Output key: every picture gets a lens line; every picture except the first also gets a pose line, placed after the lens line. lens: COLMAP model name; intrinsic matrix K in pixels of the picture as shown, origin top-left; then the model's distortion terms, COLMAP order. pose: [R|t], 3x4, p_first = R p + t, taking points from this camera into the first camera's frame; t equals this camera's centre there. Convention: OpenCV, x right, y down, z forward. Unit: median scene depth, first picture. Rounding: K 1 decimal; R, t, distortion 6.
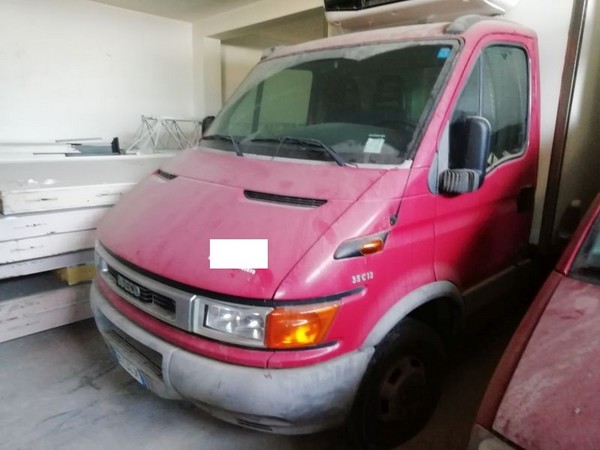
lens RADIAL K [[443.5, 0, 303.4], [0, 443.5, 226.0], [0, 0, 1]] dist [0.048110, -0.029227]
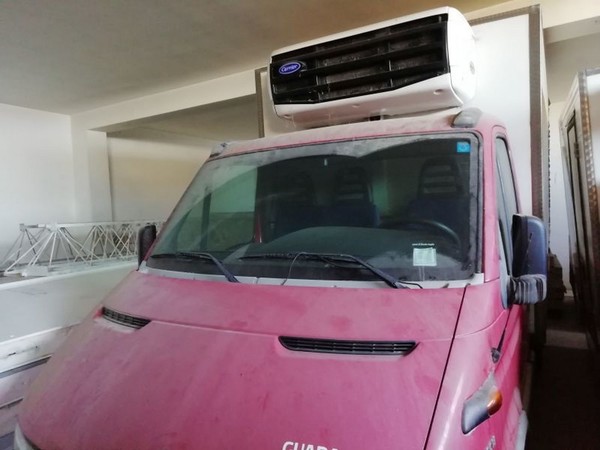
lens RADIAL K [[443.5, 0, 303.2], [0, 443.5, 227.3], [0, 0, 1]] dist [0.048110, -0.029227]
pose [[0.956650, -0.082277, 0.279375, -0.243414], [0.129621, 0.979303, -0.155448, -0.118300], [-0.260804, 0.184922, 0.947515, 0.236412]]
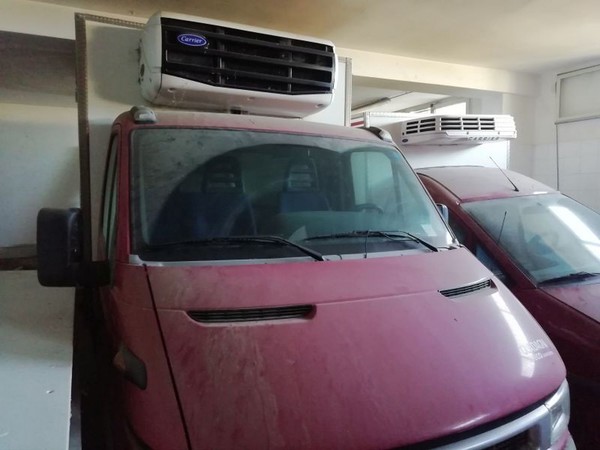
lens RADIAL K [[443.5, 0, 304.3], [0, 443.5, 226.5], [0, 0, 1]] dist [0.048110, -0.029227]
pose [[0.324431, -0.088610, 0.941750, -0.927304], [0.212533, 0.976975, 0.018708, -0.247823], [-0.921724, 0.194083, 0.335794, 0.791961]]
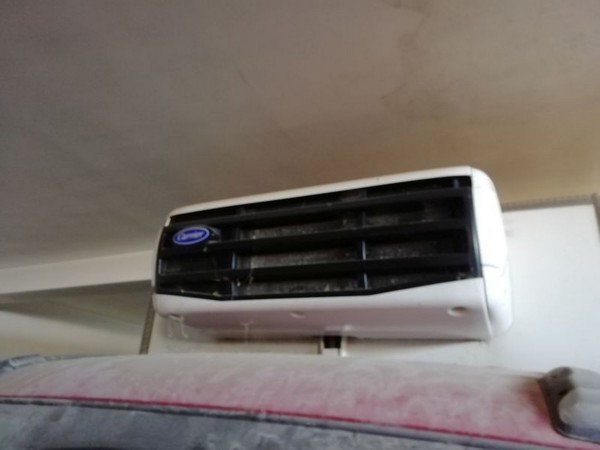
lens RADIAL K [[443.5, 0, 302.0], [0, 443.5, 222.9], [0, 0, 1]] dist [0.048110, -0.029227]
pose [[0.926861, 0.170092, 0.334661, 0.030485], [0.046737, 0.832247, -0.552432, -0.369134], [-0.372485, 0.527668, 0.763427, 0.727658]]
